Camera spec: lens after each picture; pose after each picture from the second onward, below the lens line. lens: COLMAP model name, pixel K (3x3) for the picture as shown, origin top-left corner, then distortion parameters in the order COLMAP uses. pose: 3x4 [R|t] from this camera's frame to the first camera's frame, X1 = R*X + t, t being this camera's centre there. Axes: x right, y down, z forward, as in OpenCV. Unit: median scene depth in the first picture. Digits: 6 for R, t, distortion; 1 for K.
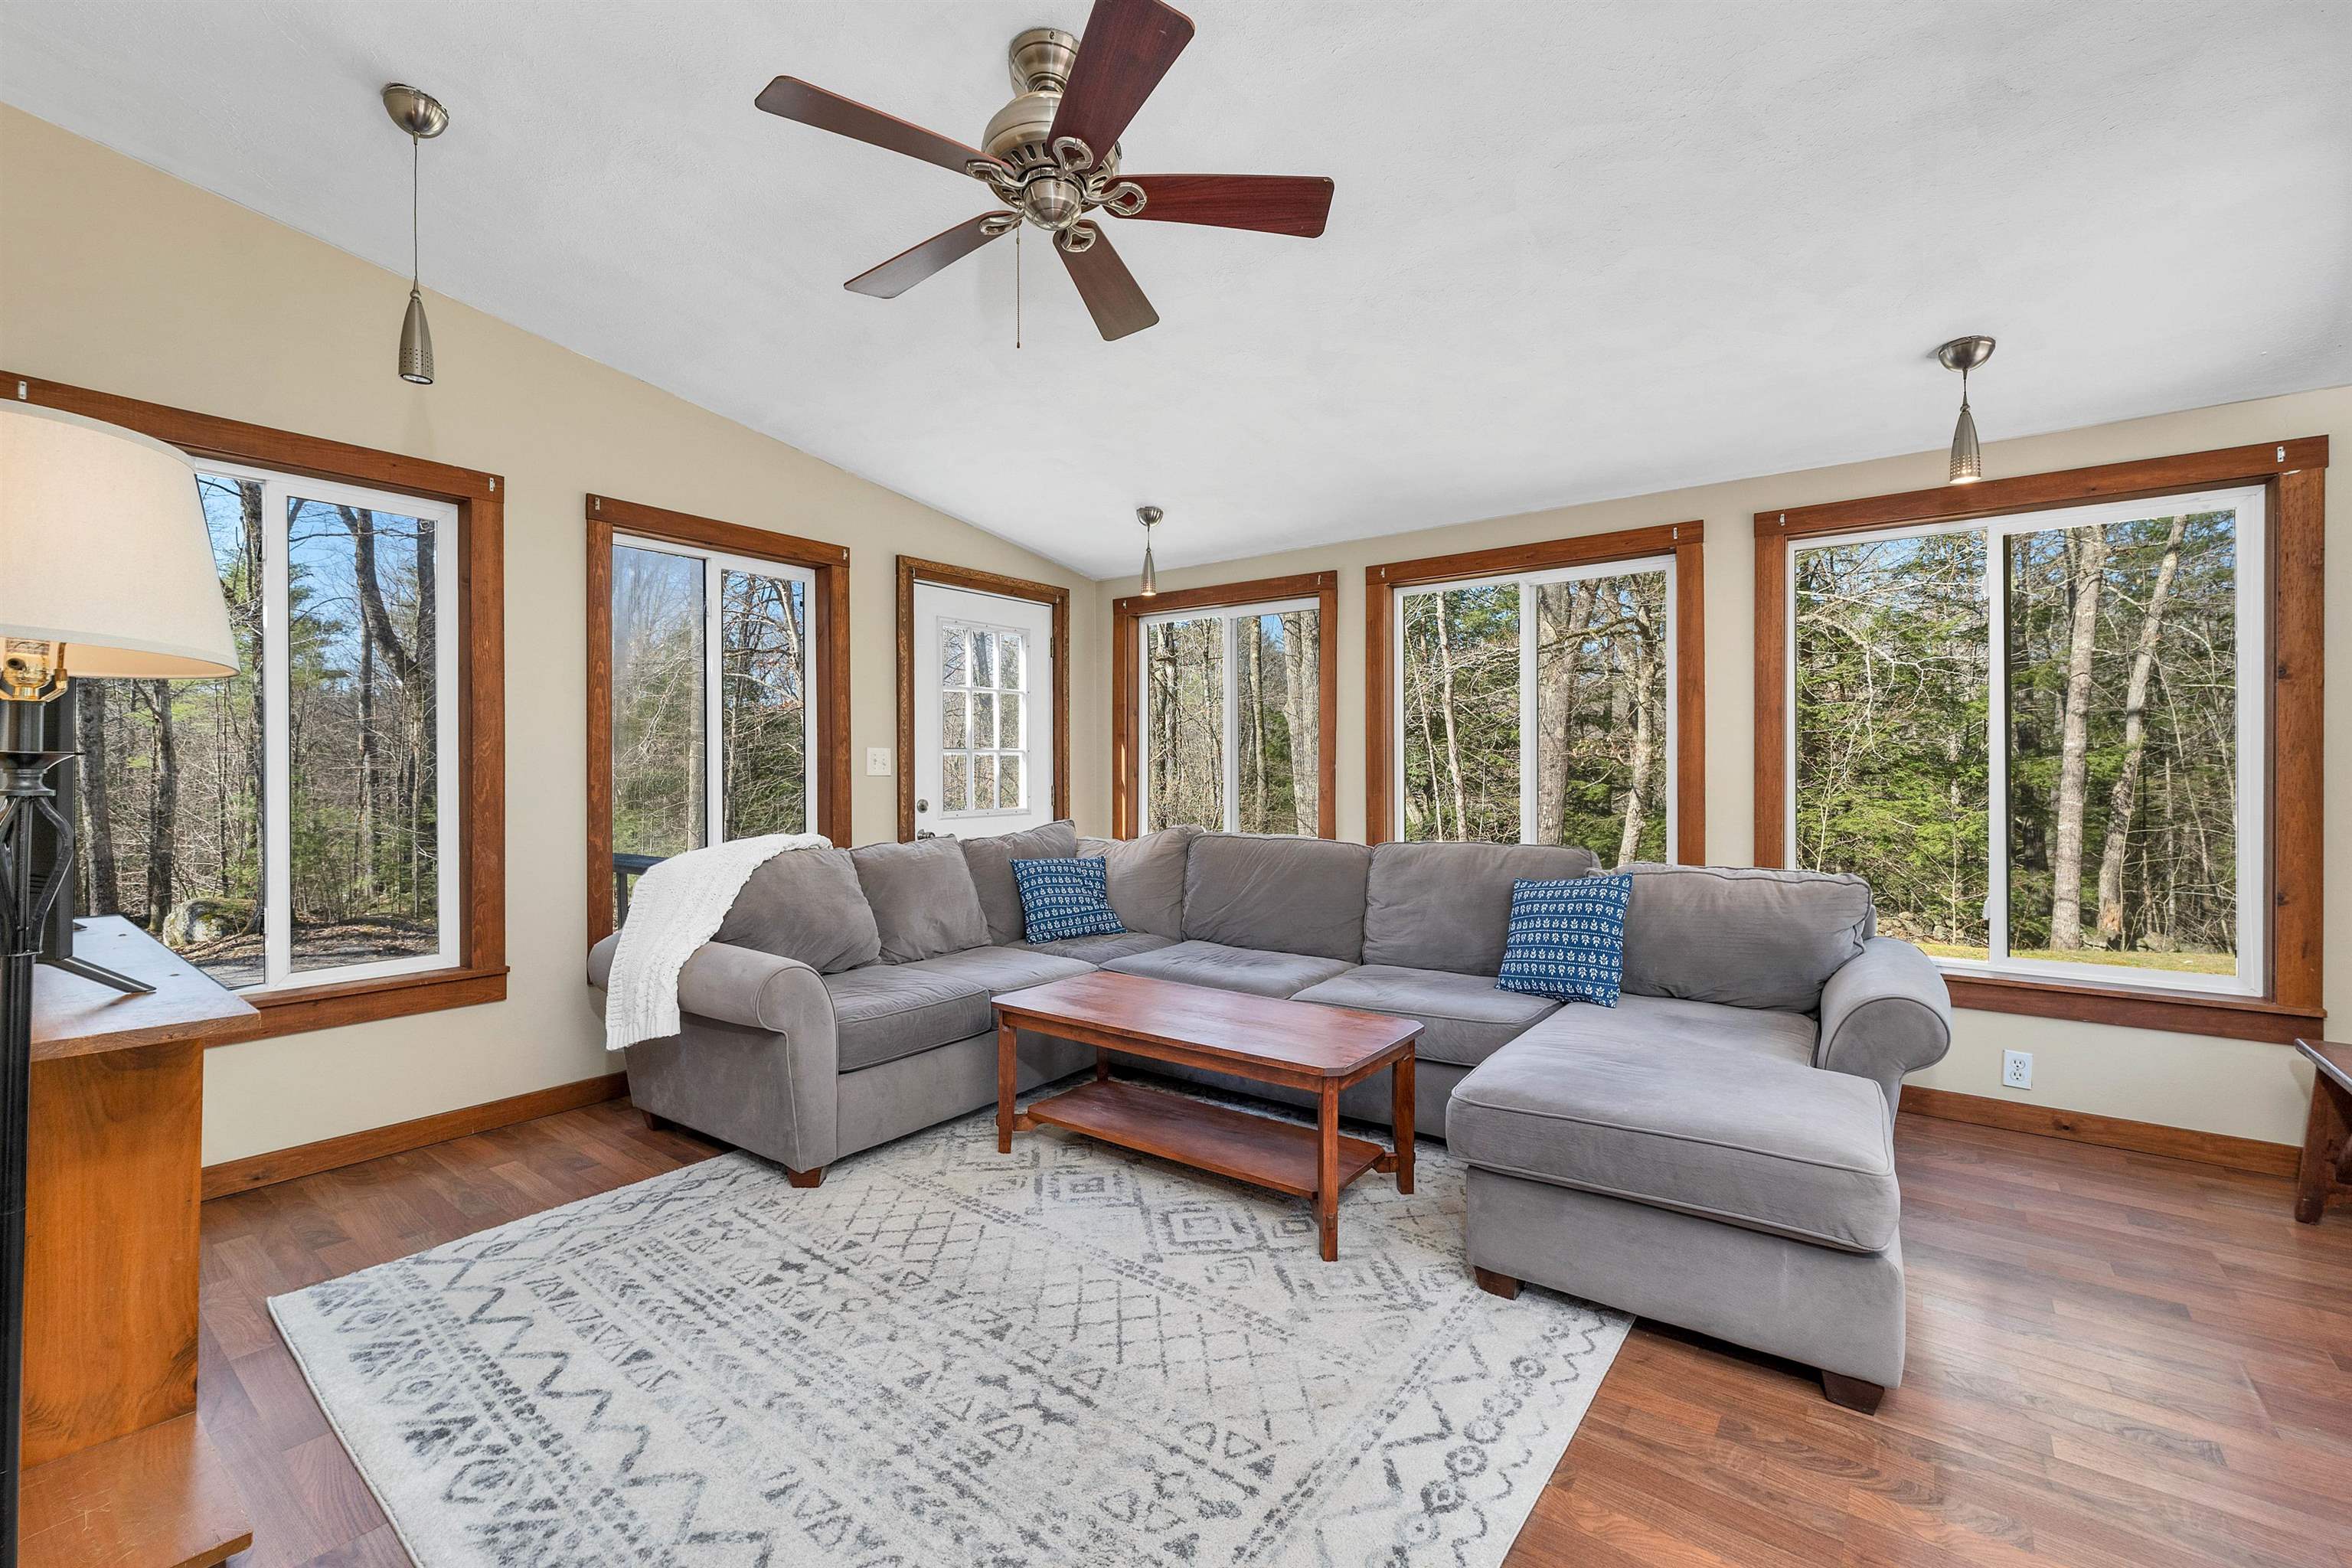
lens RADIAL K [[1004.2, 0, 1174.3], [0, 1004.2, 761.8], [0, 0, 1]] dist [-0.001176, -0.000096]
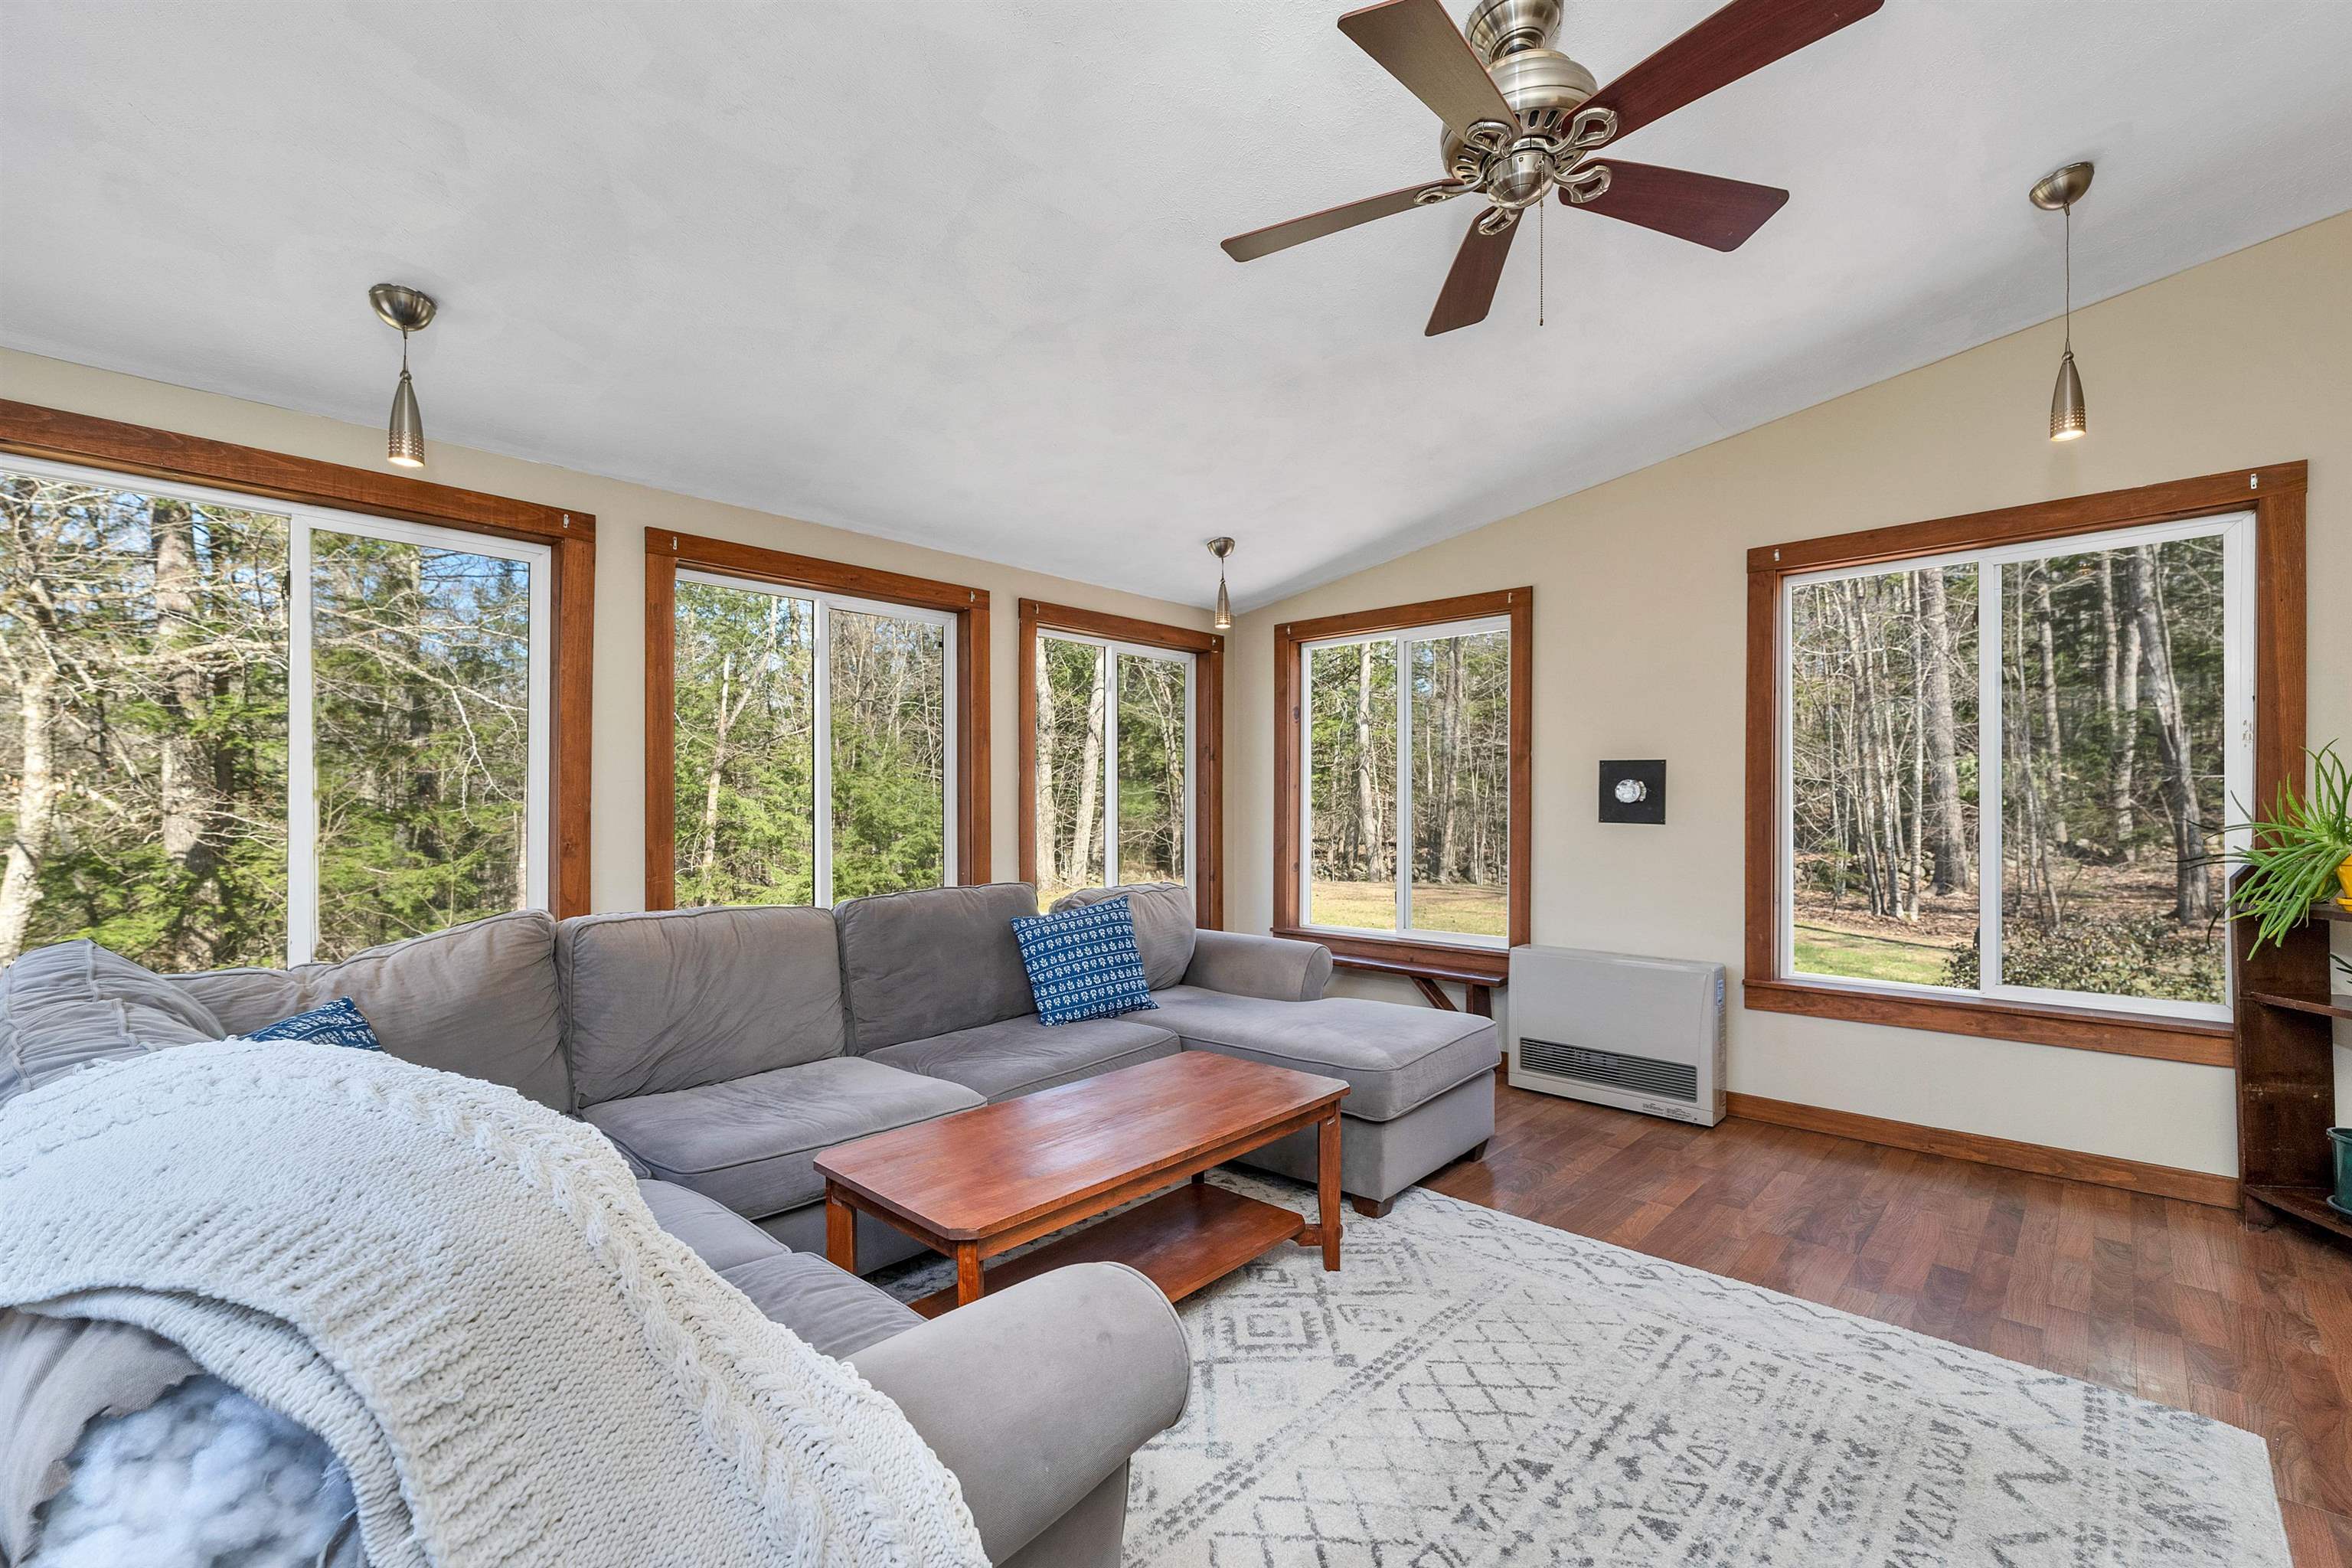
lens RADIAL K [[995.8, 0, 1168.6], [0, 995.8, 804.1], [0, 0, 1]] dist [-0.000361, 0.000304]
pose [[0.102313, 0.001333, 0.994751, -0.961401], [-0.000817, 0.999999, -0.001256, 0.003073], [-0.994752, -0.000685, 0.102314, 1.119967]]
